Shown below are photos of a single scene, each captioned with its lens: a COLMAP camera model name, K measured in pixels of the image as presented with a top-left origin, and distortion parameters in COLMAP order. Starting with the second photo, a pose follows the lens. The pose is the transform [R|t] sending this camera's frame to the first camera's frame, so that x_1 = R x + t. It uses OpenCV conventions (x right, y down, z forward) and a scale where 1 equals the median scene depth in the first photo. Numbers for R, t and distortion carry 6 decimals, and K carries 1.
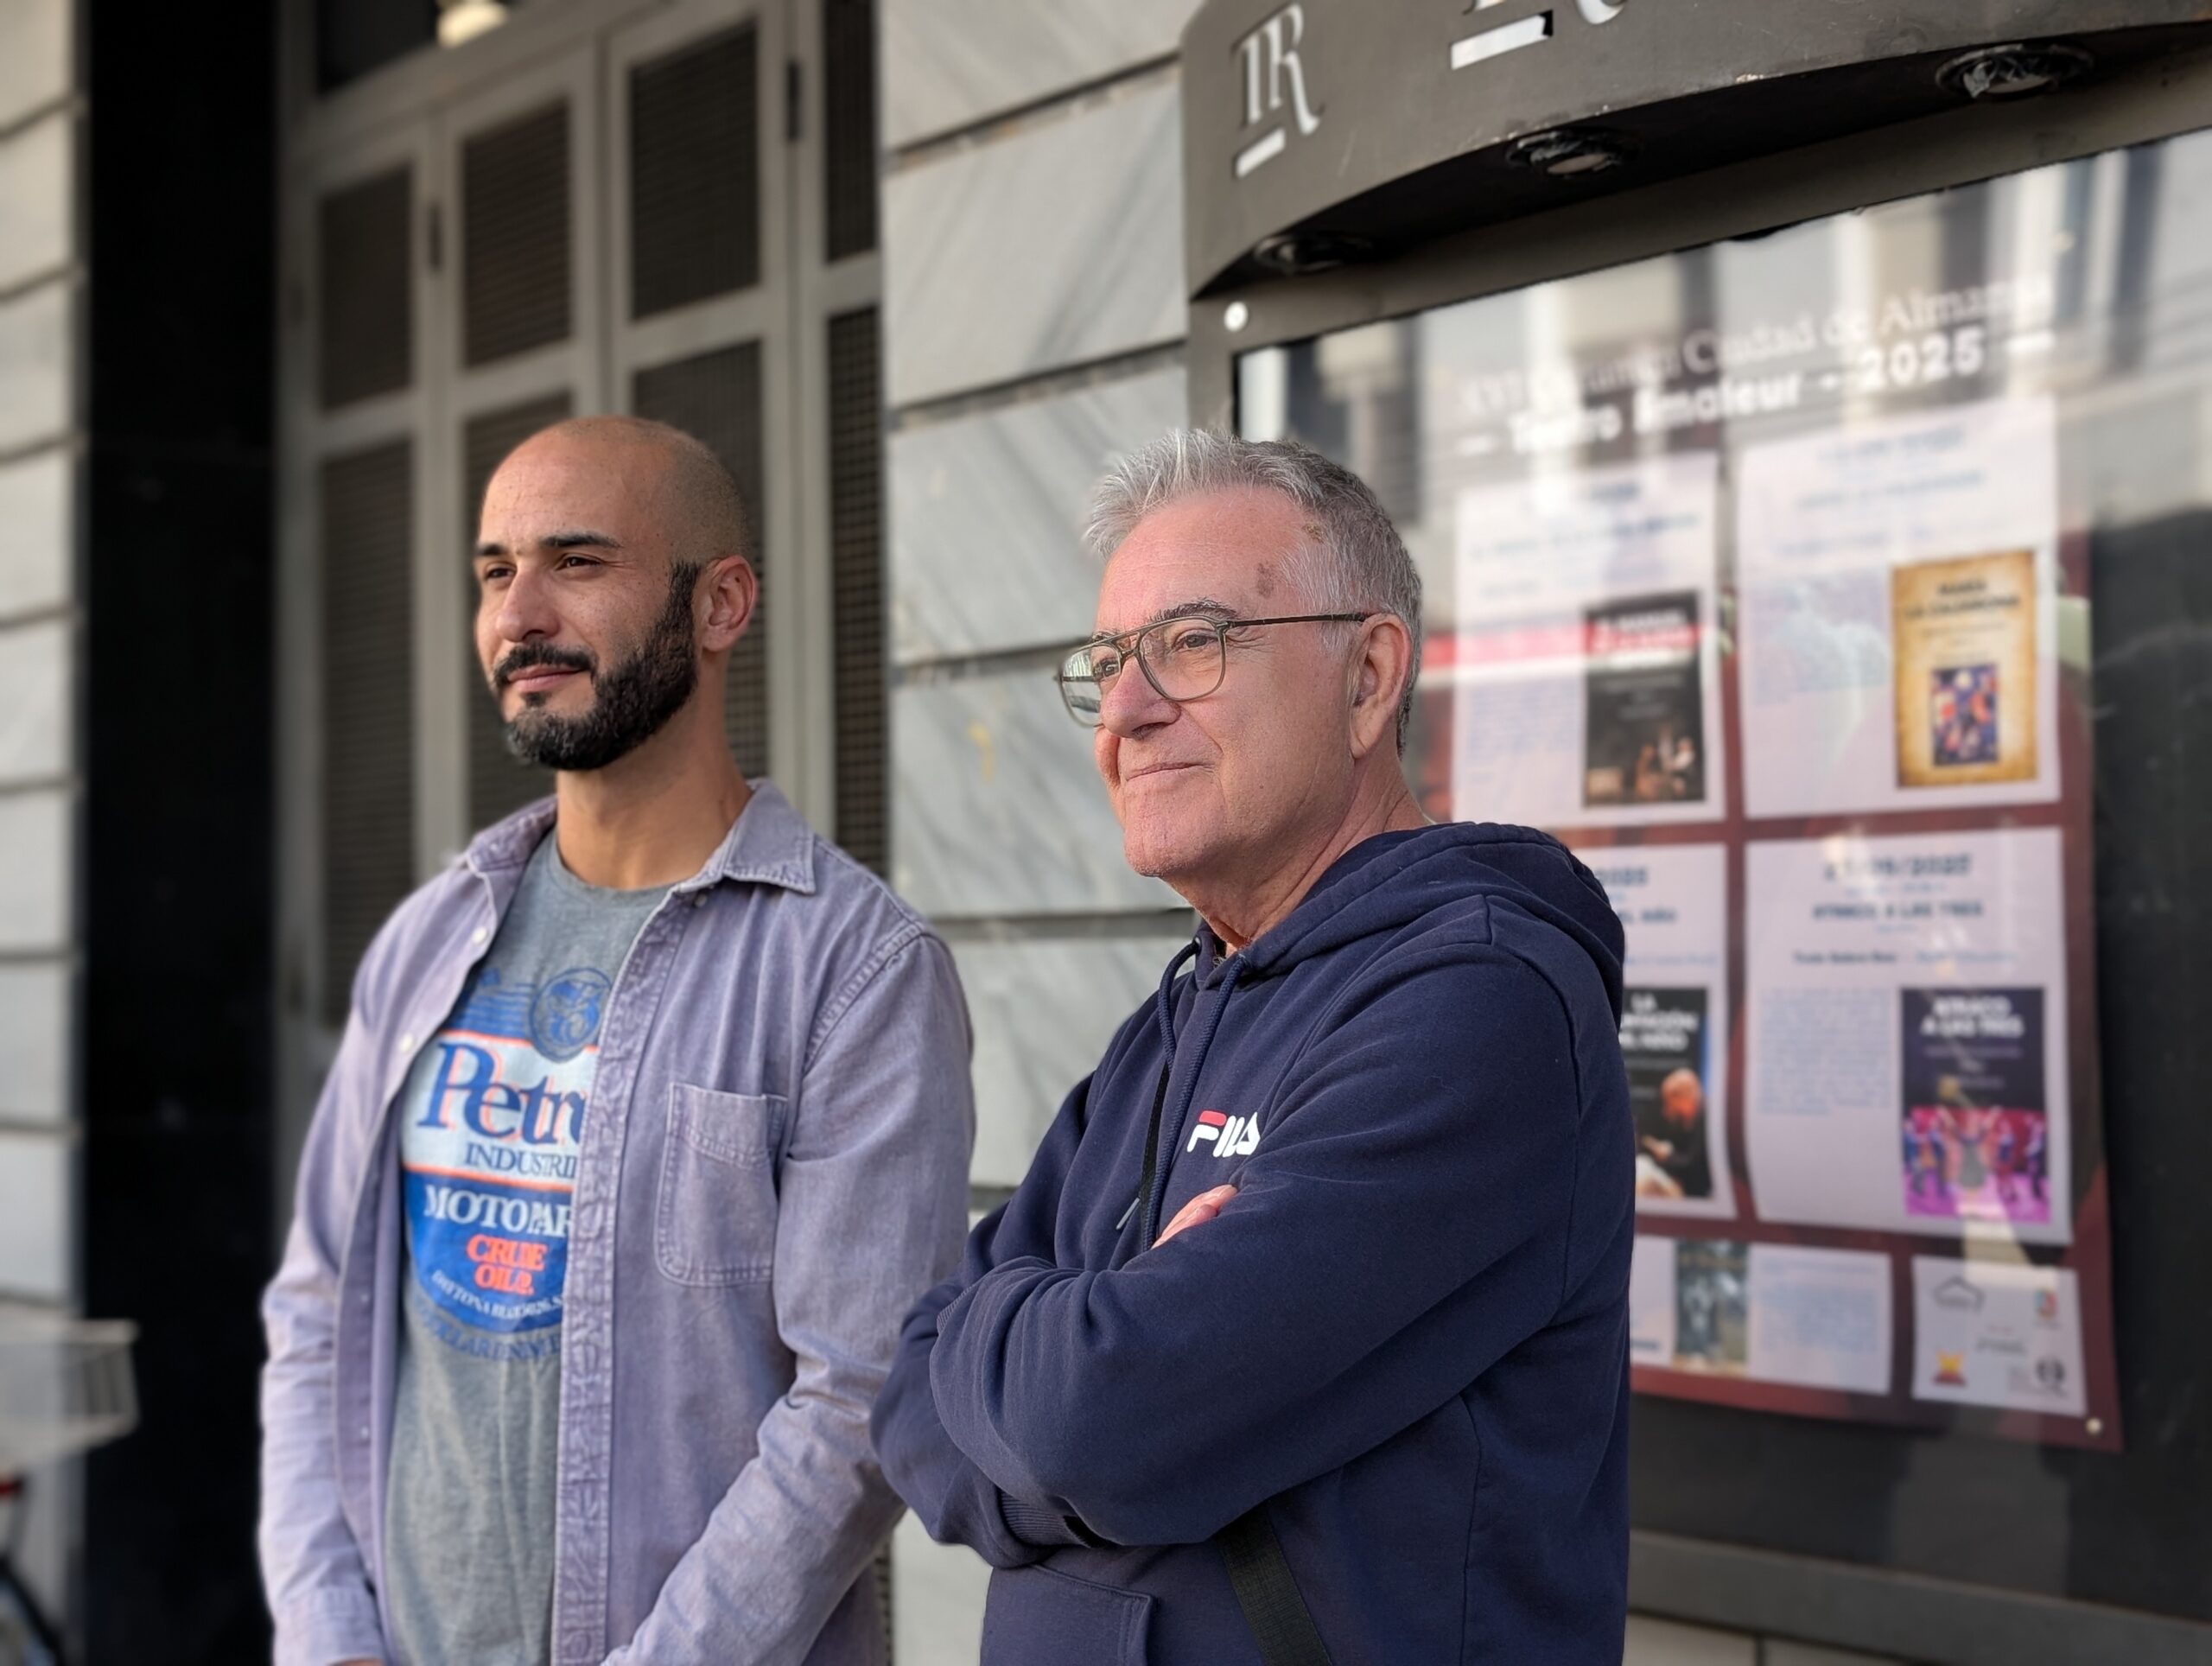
lens RADIAL K [[2708.9, 0, 1092.7], [0, 2708.9, 845.4], [0, 0, 1]] dist [0.056089, 0.000000]
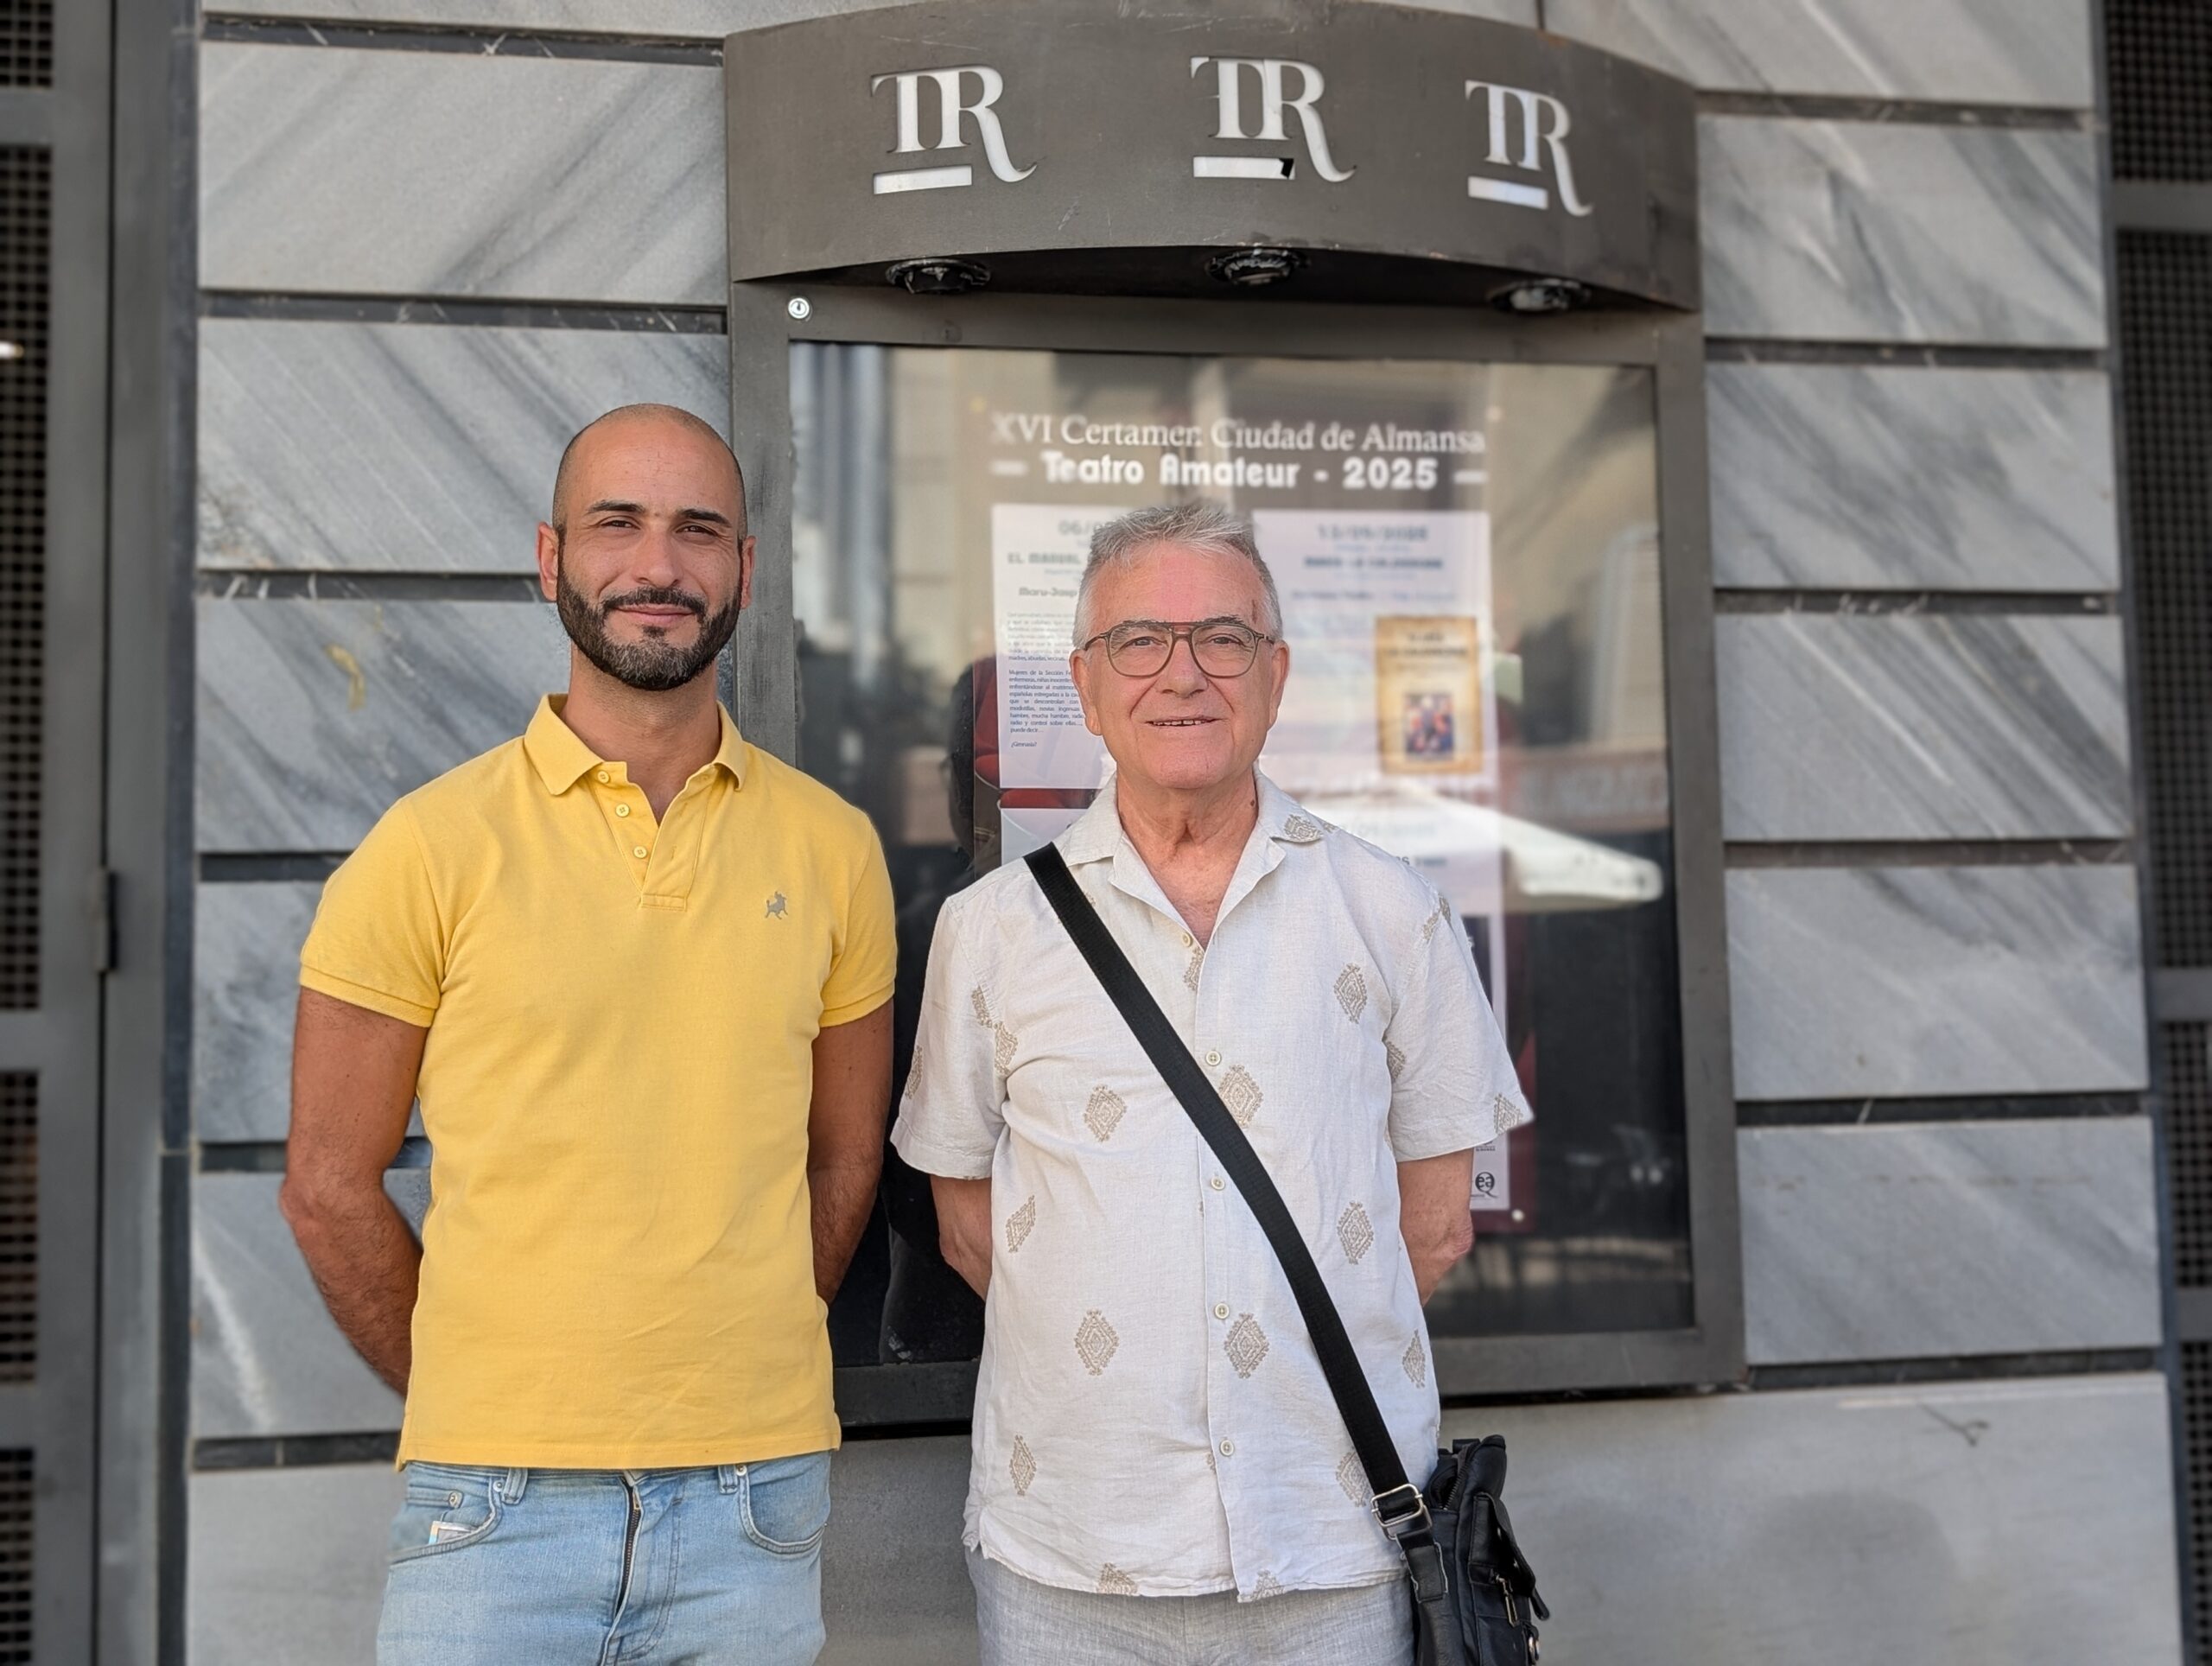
lens RADIAL K [[2708.9, 0, 1088.1], [0, 2708.9, 827.3], [0, 0, 1]] dist [0.056089, 0.000000]
pose [[0.557616, 0.072064, 0.826965, -0.894107], [-0.026477, 0.997262, -0.069051, 0.101098], [-0.829677, 0.016609, 0.557997, 0.338093]]
